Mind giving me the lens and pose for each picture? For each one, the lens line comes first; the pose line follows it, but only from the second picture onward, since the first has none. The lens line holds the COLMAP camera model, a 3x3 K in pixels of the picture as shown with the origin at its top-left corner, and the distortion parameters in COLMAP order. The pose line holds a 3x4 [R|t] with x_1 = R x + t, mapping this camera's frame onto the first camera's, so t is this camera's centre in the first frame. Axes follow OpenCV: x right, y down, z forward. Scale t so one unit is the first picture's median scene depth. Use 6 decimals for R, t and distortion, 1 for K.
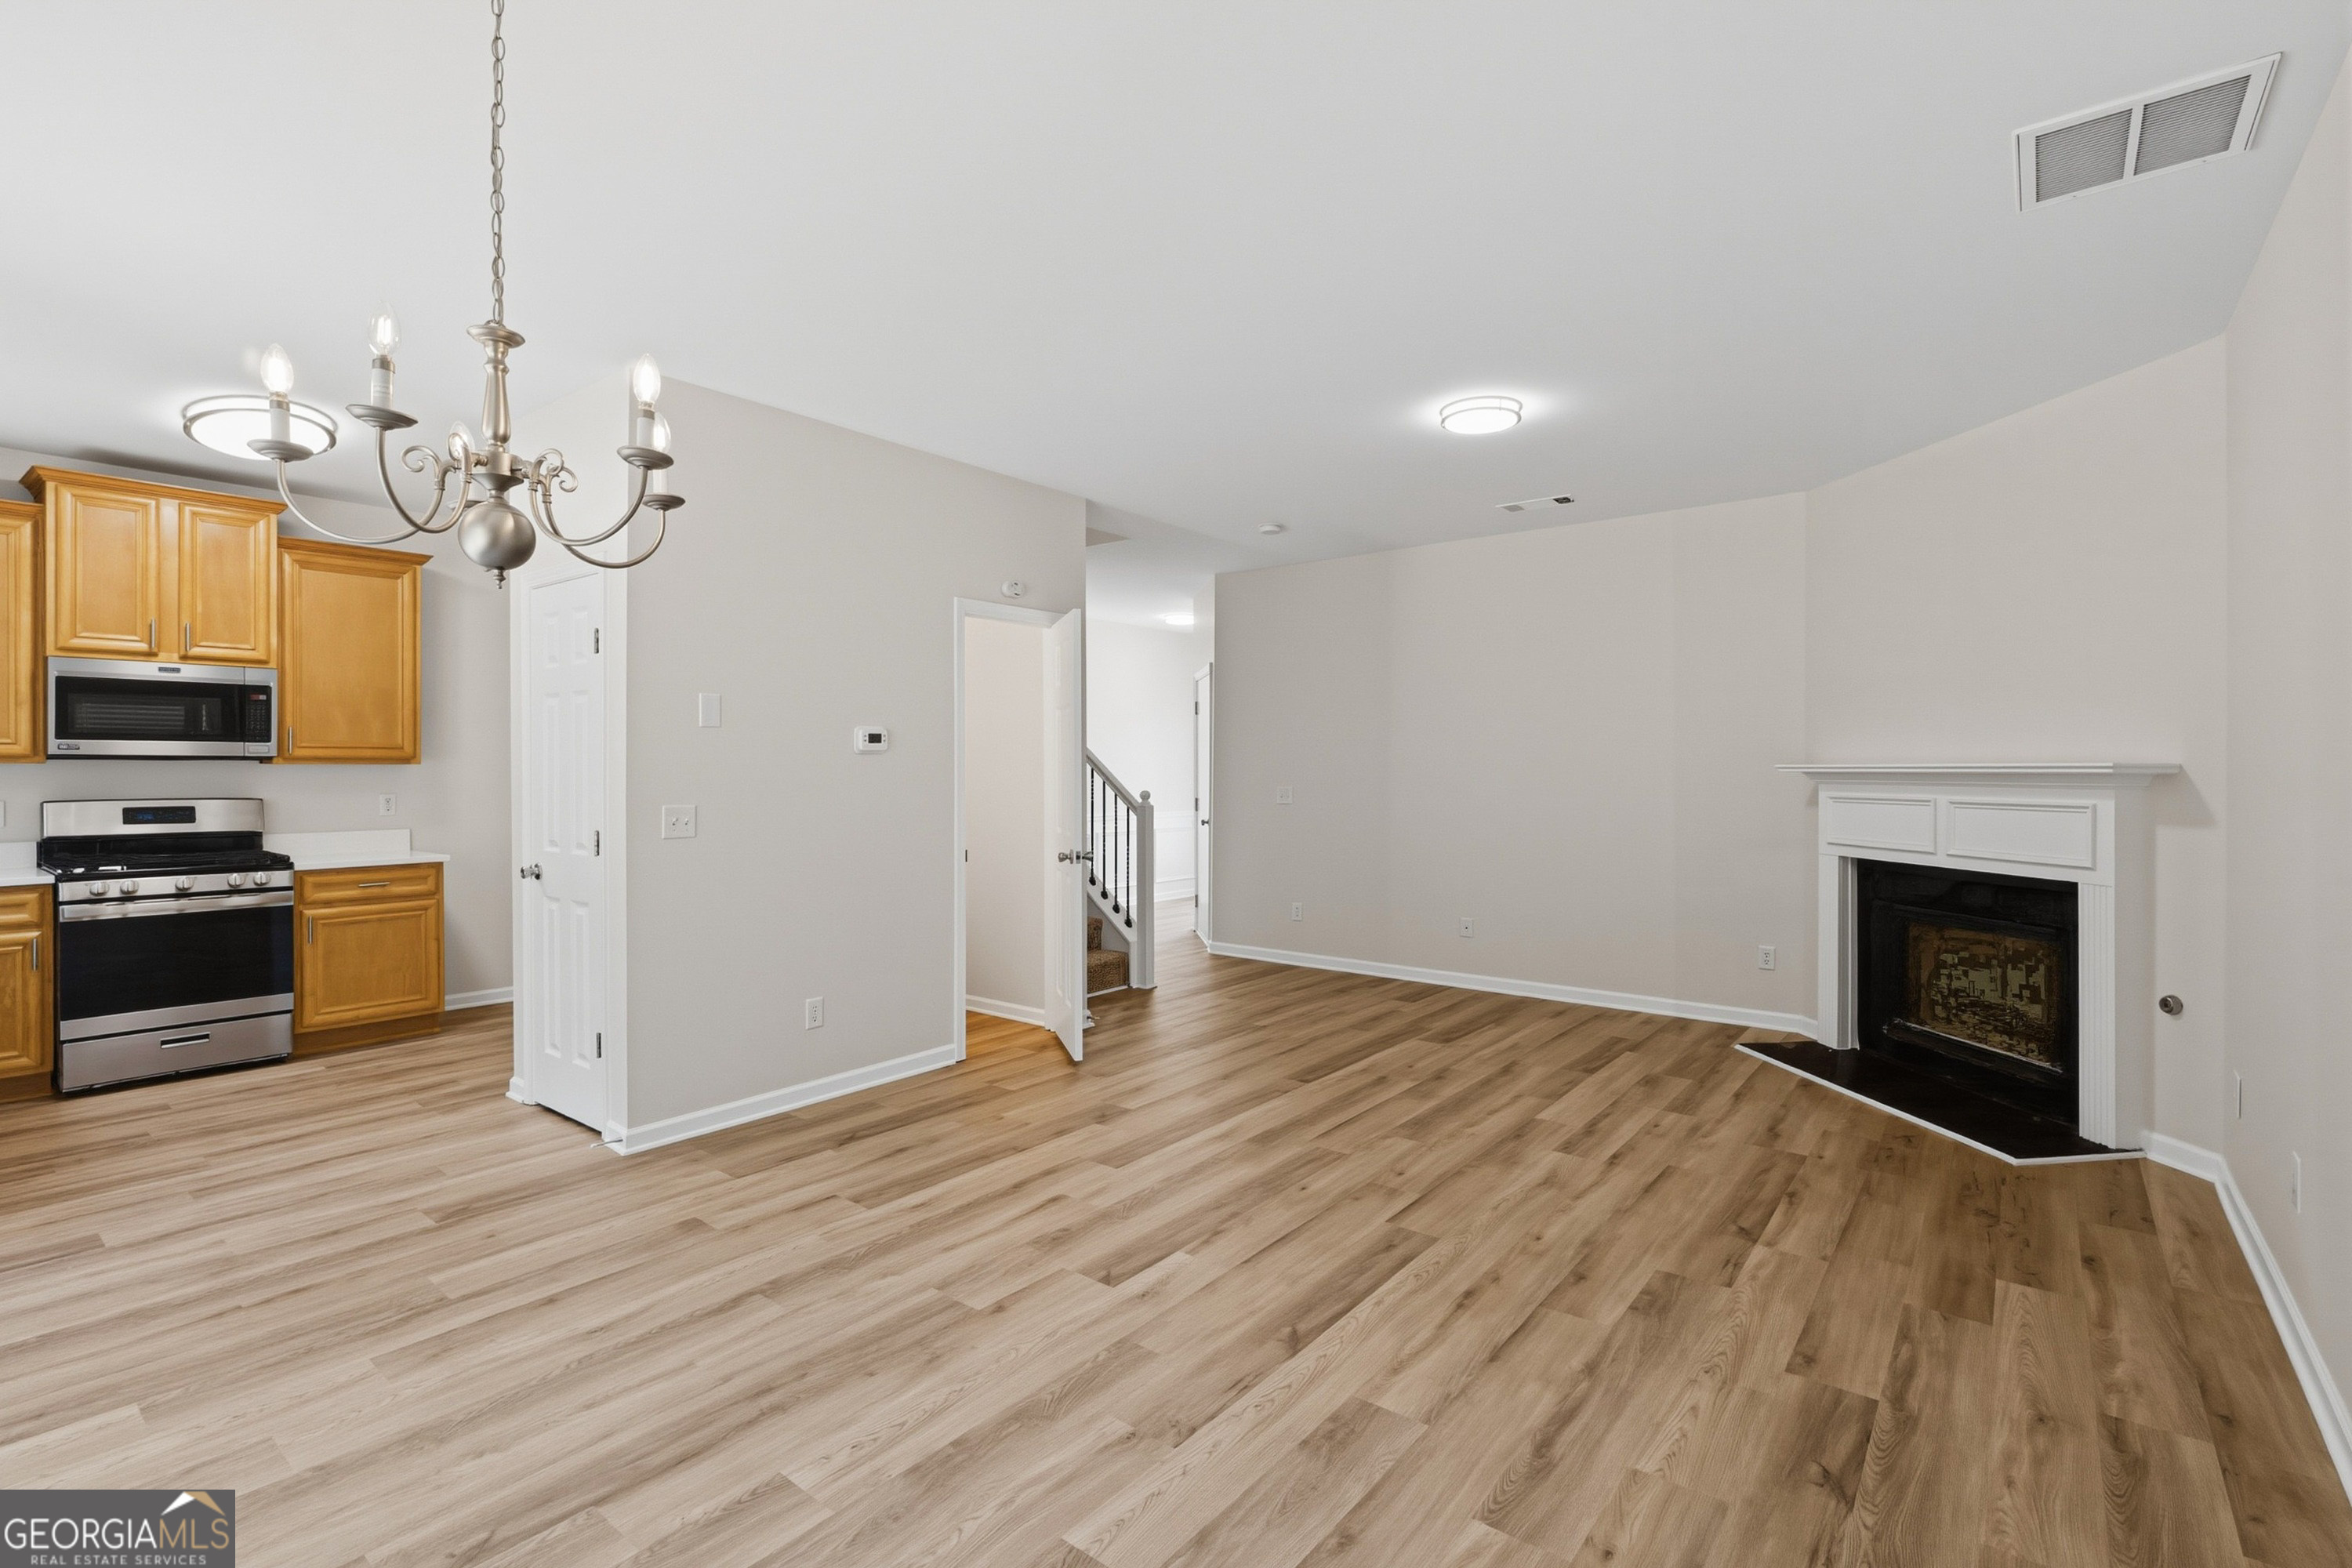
lens RADIAL K [[1074.0, 0, 1185.0], [0, 1074.0, 769.7], [0, 0, 1]] dist [-0.005255, 0.000743]
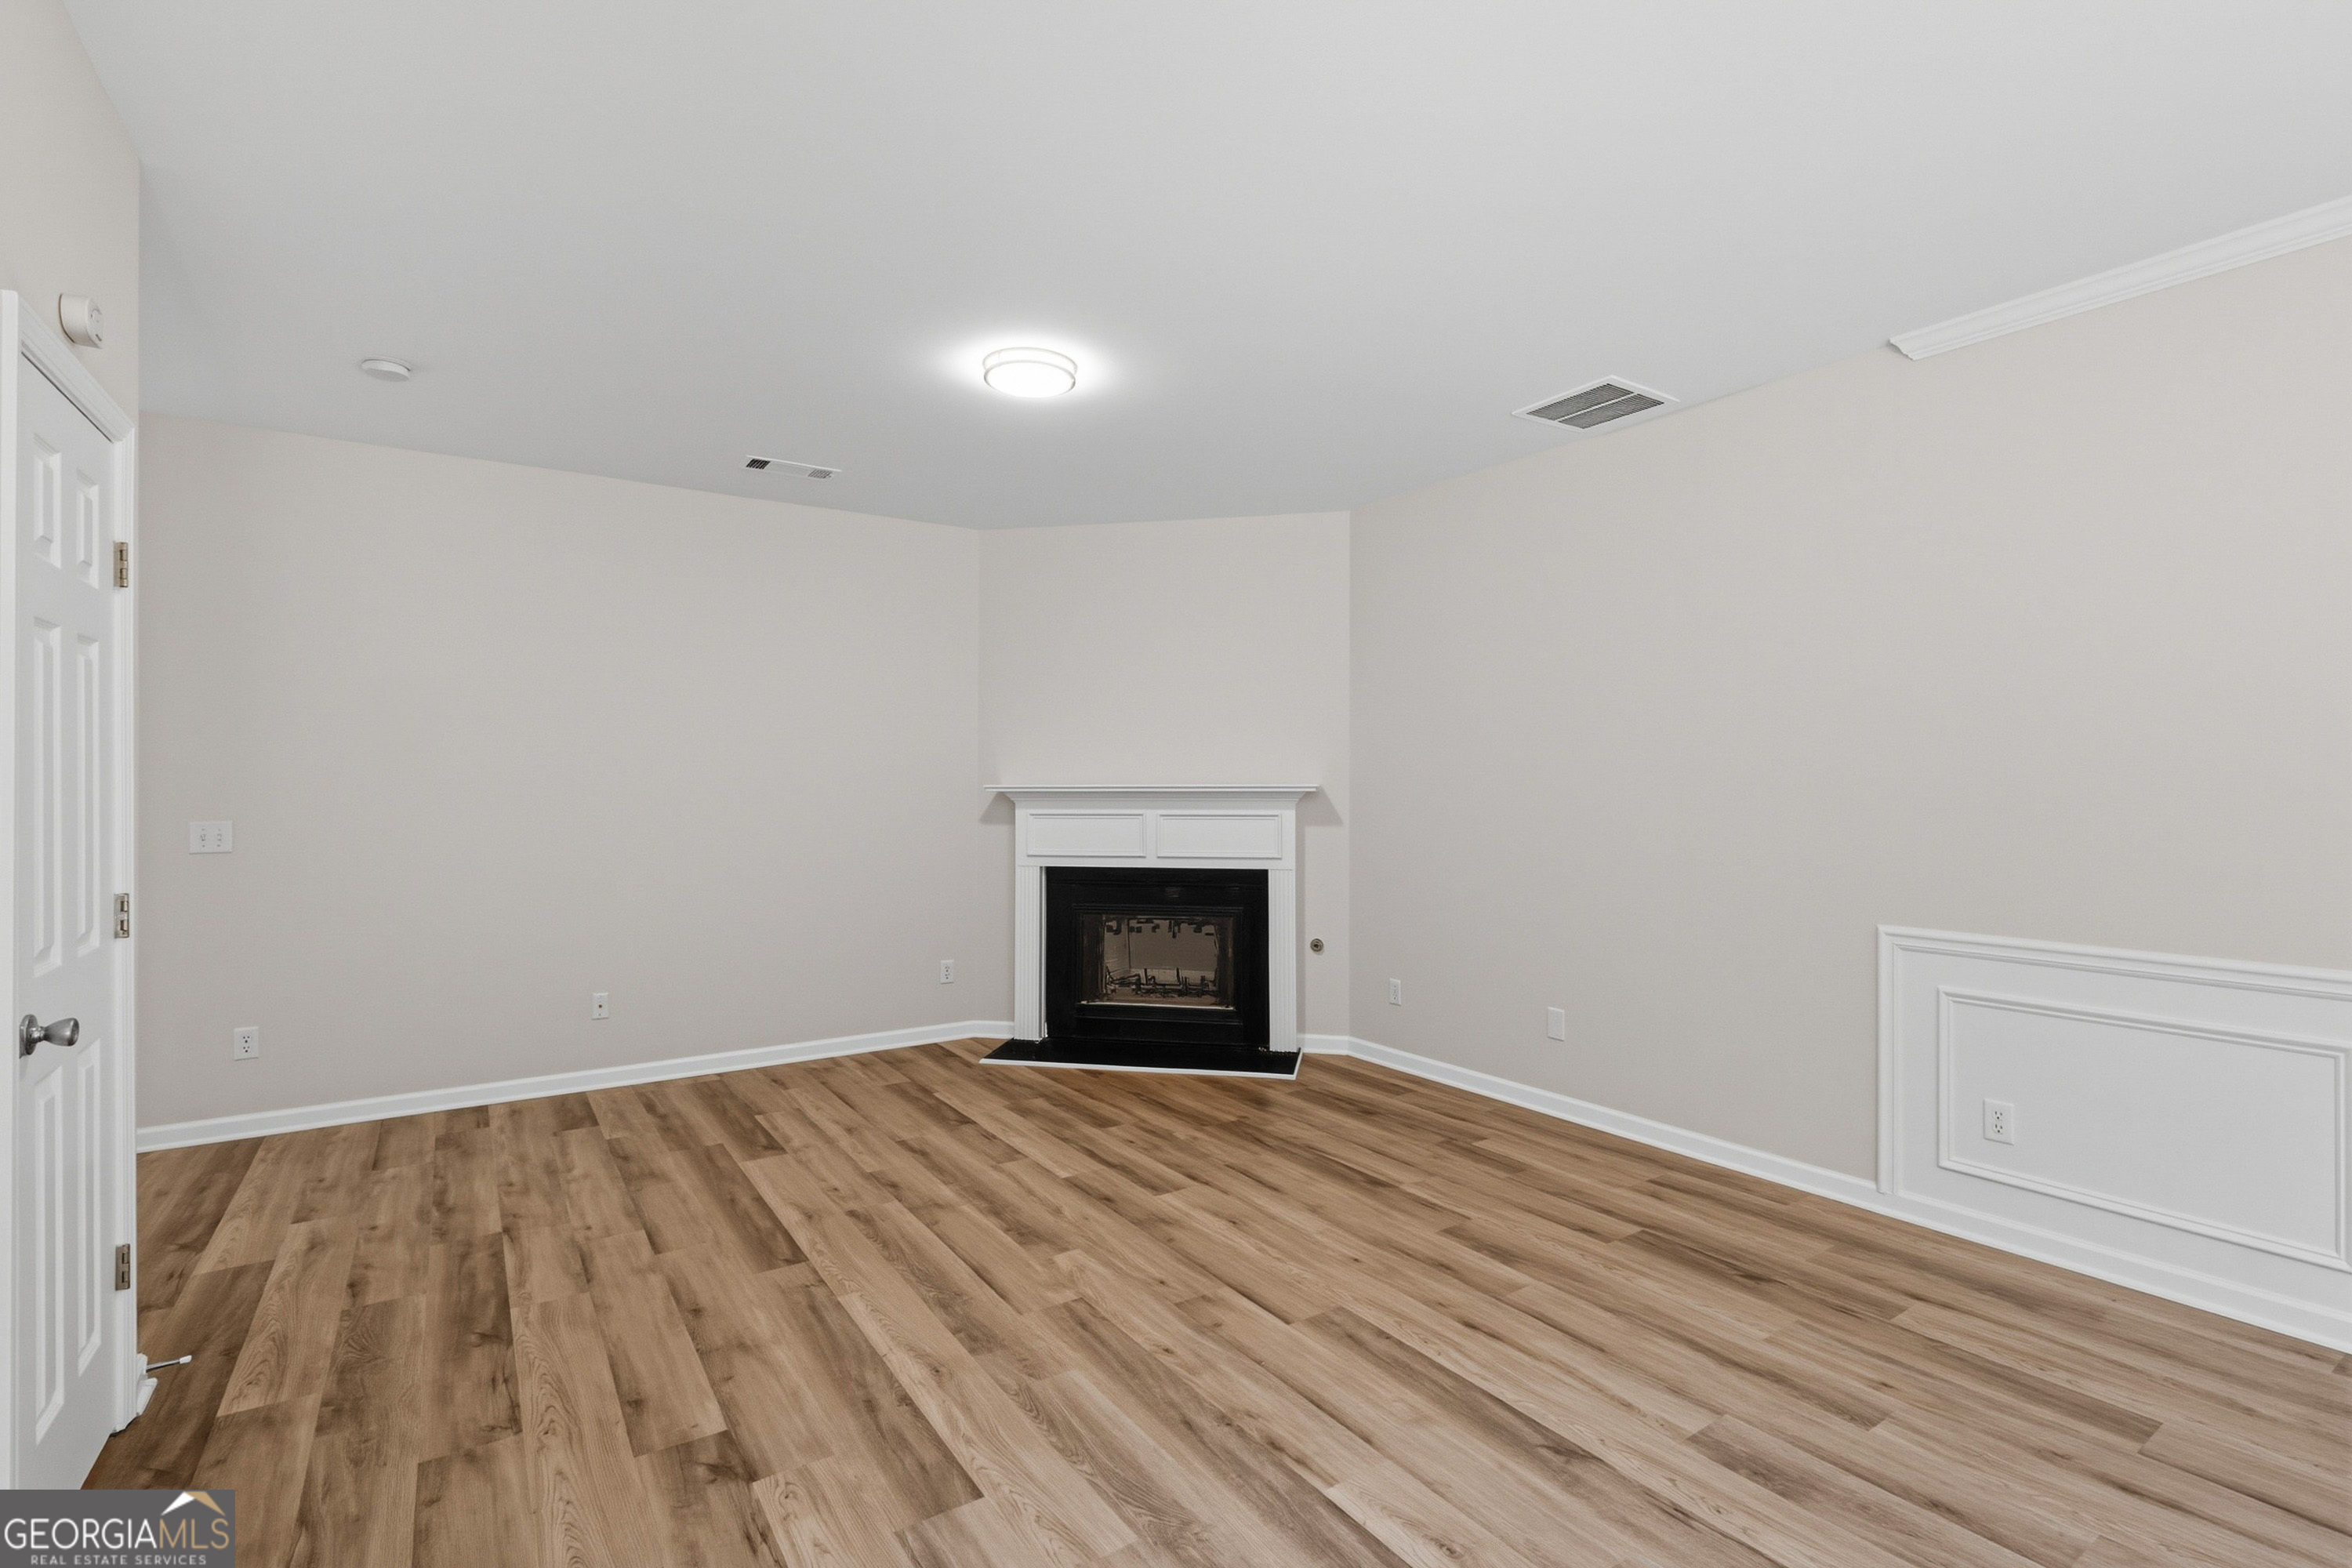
lens RADIAL K [[1074.0, 0, 1181.6], [0, 1074.0, 780.0], [0, 0, 1]] dist [-0.005255, 0.000743]
pose [[0.300259, 0.005878, 0.953840, -0.624220], [0.002496, 0.999973, -0.006948, -0.002743], [-0.953855, 0.004467, 0.300236, 0.792480]]
